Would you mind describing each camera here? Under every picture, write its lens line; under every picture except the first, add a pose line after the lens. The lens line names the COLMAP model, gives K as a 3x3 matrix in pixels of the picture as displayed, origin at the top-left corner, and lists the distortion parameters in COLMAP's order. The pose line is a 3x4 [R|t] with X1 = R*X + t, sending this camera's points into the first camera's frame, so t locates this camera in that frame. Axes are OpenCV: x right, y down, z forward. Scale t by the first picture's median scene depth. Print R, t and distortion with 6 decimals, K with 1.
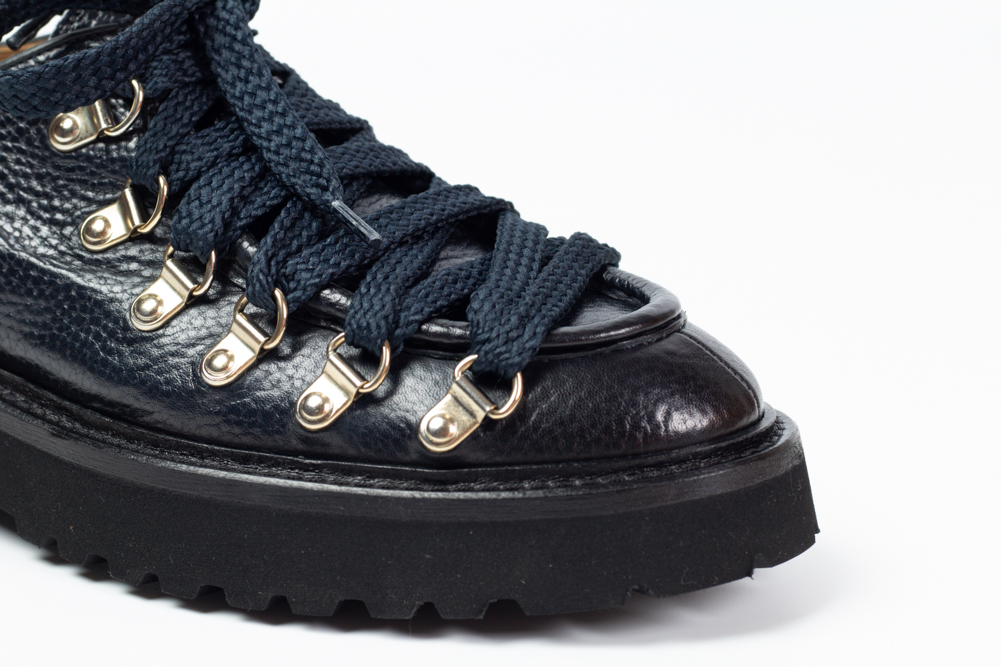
lens RADIAL K [[2422.0, 0, 500.5], [0, 2422.0, 333.5], [0, 0, 1]] dist [-0.096360, 0.540129]
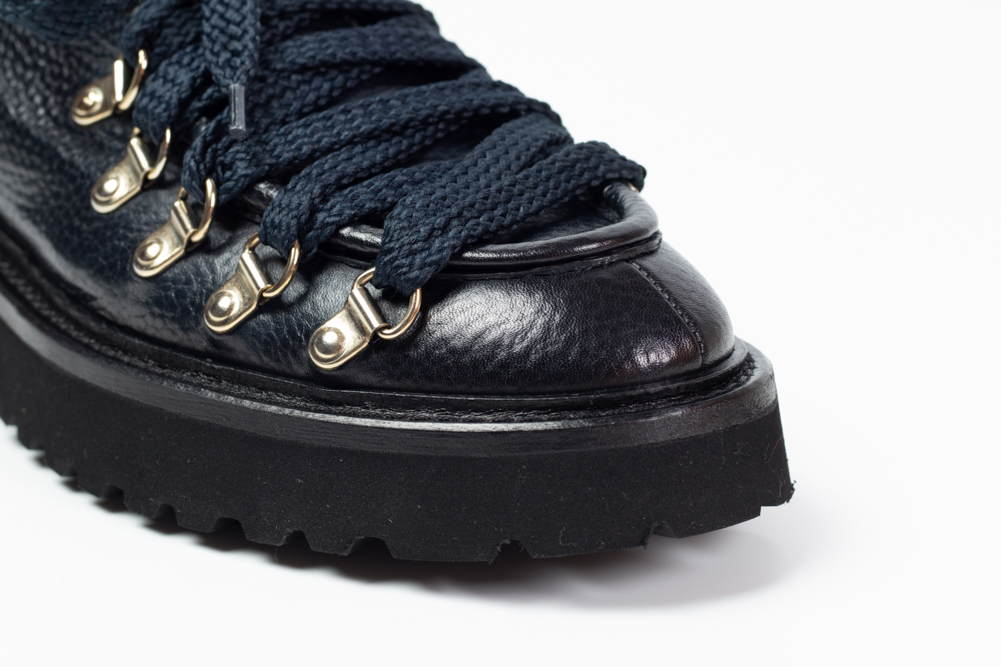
lens RADIAL K [[2422.0, 0, 500.5], [0, 2422.0, 333.5], [0, 0, 1]] dist [-0.096360, 0.540129]
pose [[0.950976, 0.094908, -0.294342, 0.289739], [-0.082105, 0.995072, 0.055584, -0.019343], [0.298167, -0.028692, 0.954082, 0.143638]]
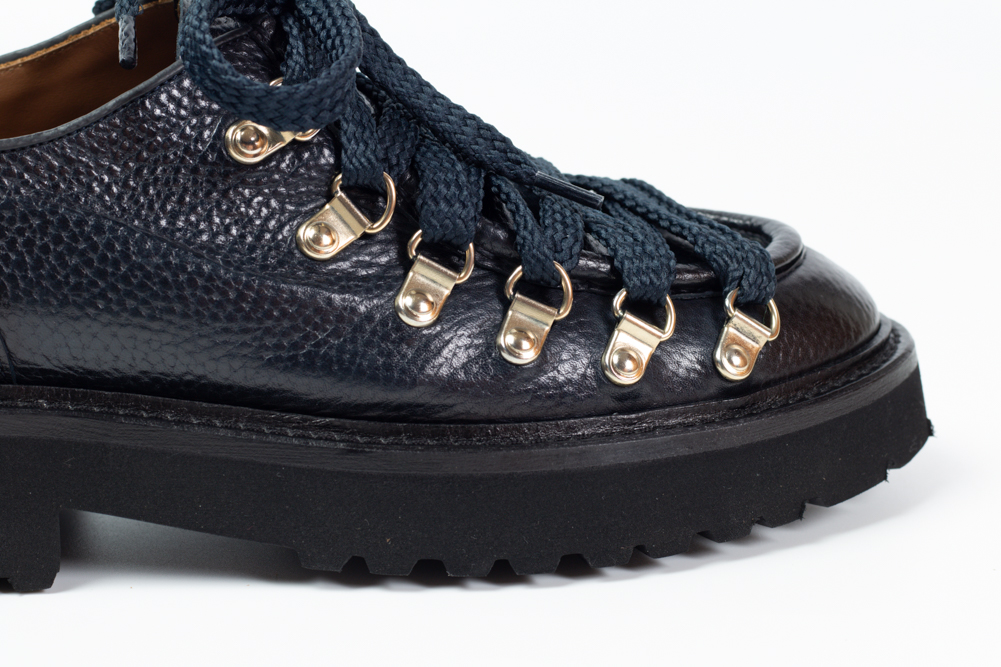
lens RADIAL K [[2422.0, 0, 500.5], [0, 2422.0, 333.5], [0, 0, 1]] dist [-0.096360, 0.540129]
pose [[0.755394, -0.177094, 0.630887, -0.756255], [0.165349, 0.983146, 0.077994, -0.071517], [-0.634066, 0.045400, 0.771945, 0.214446]]
